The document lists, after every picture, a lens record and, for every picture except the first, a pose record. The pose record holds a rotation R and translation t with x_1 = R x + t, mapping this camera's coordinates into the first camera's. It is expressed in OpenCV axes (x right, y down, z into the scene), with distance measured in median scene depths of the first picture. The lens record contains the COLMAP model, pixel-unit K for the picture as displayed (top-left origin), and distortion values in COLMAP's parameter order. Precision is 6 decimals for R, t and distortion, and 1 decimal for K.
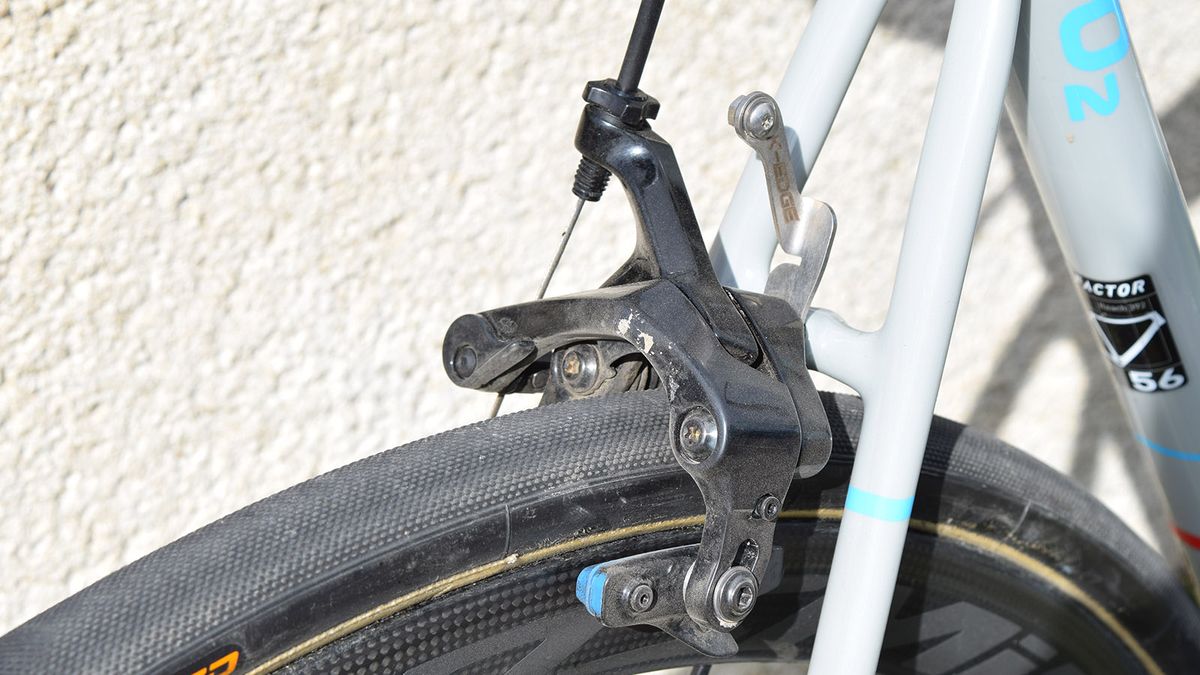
lens RADIAL K [[2482.2, 0, 520.3], [0, 2482.2, 425.9], [0, 0, 1]] dist [0.003514, 0.275248]
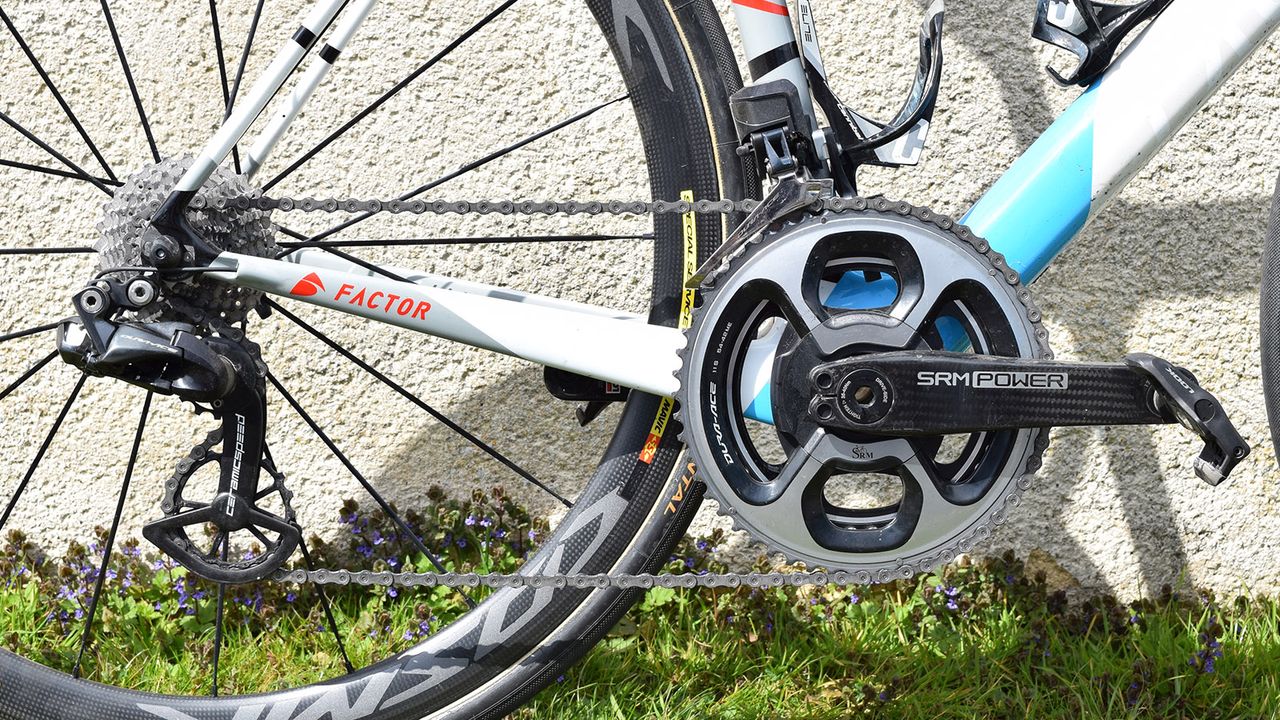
lens RADIAL K [[2135.3, 0, 609.1], [0, 2135.3, 355.8], [0, 0, 1]] dist [-0.057873, 0.057996]
pose [[0.742434, 0.272512, -0.611988, 1.324595], [-0.524808, 0.804375, -0.278491, 0.814346], [0.416376, 0.527938, 0.740212, -0.228006]]
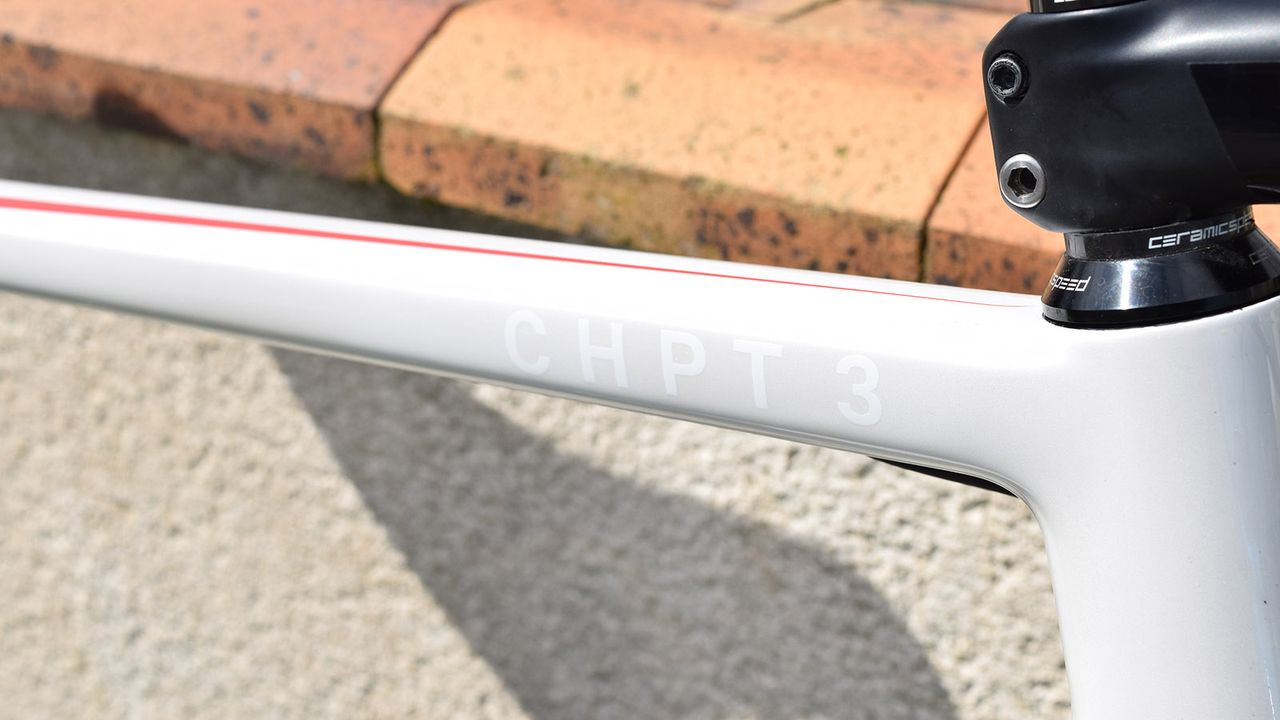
lens RADIAL K [[2042.9, 0, 638.1], [0, 2042.9, 355.1], [0, 0, 1]] dist [0.004607, -0.006697]
pose [[0.295134, 0.507787, -0.809350, 1.047709], [-0.644896, 0.730892, 0.223397, -0.663930], [0.704986, 0.456015, 0.543181, 0.588597]]
